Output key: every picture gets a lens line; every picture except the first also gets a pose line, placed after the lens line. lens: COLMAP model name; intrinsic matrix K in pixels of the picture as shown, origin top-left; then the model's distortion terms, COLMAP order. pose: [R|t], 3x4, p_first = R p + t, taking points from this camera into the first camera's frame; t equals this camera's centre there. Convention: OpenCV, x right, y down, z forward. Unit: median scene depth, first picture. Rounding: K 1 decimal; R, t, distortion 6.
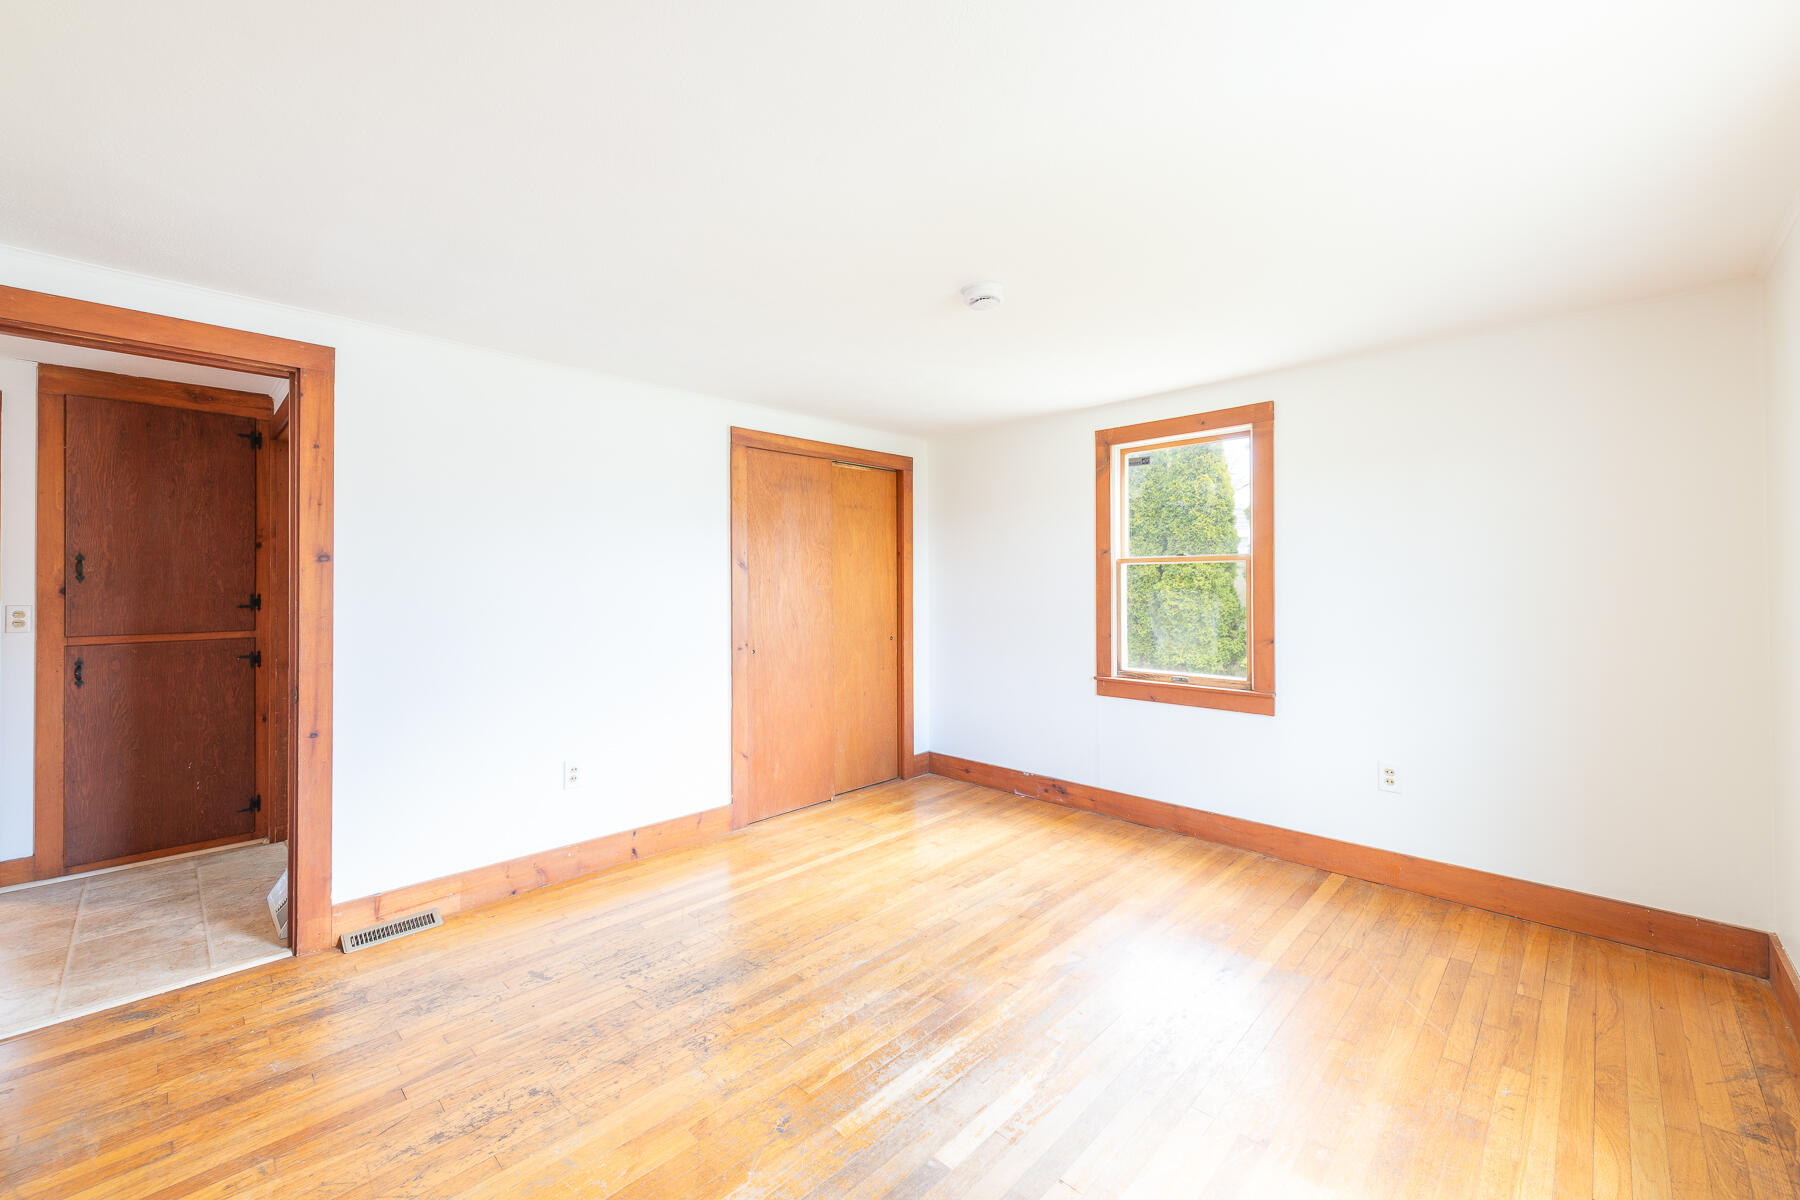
lens RADIAL K [[718.4, 0, 897.0], [0, 718.4, 587.8], [0, 0, 1]] dist [0.008757, -0.000122]
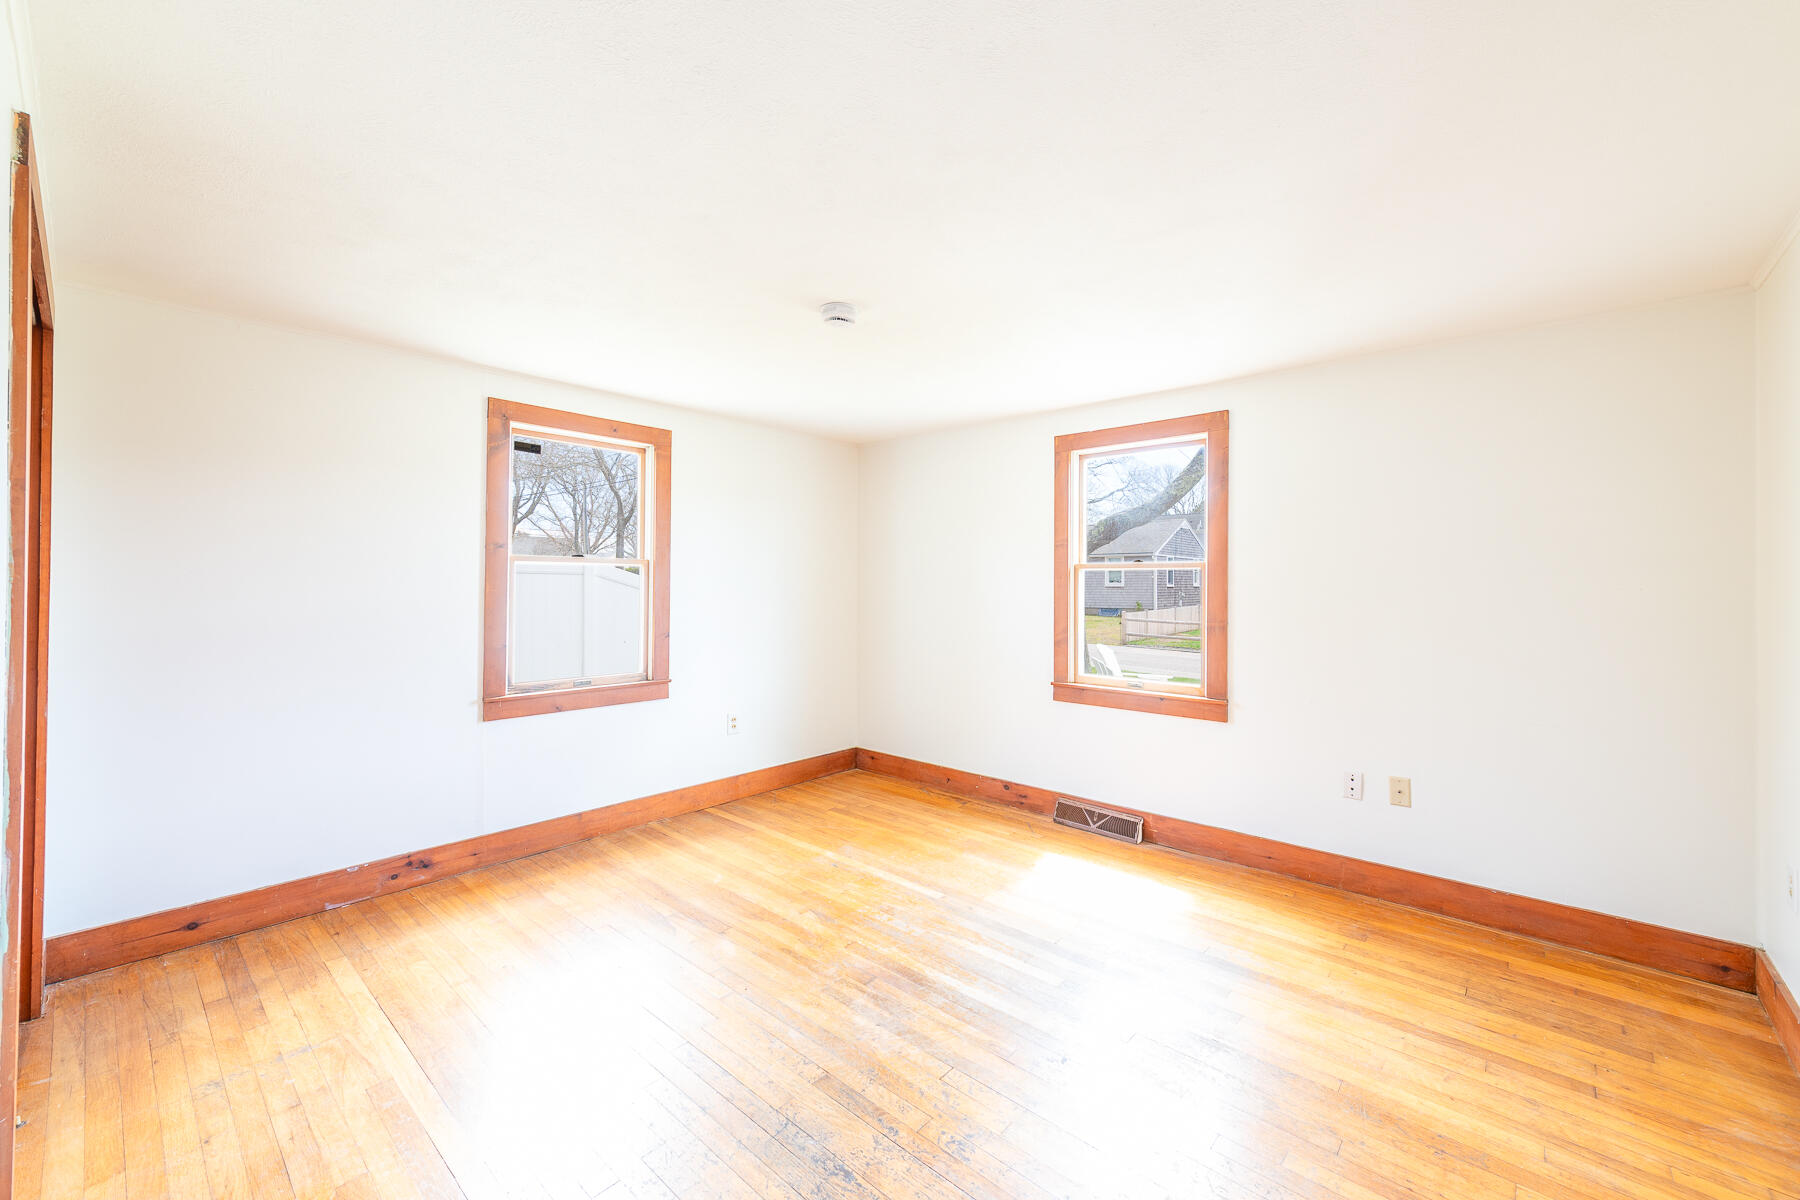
lens RADIAL K [[718.4, 0, 897.0], [0, 718.4, 587.8], [0, 0, 1]] dist [0.008757, -0.000122]
pose [[-0.037908, 0.000781, 0.999281, -0.673021], [0.011229, 0.999937, -0.000356, 0.004070], [-0.999218, 0.011207, -0.037914, 0.683255]]
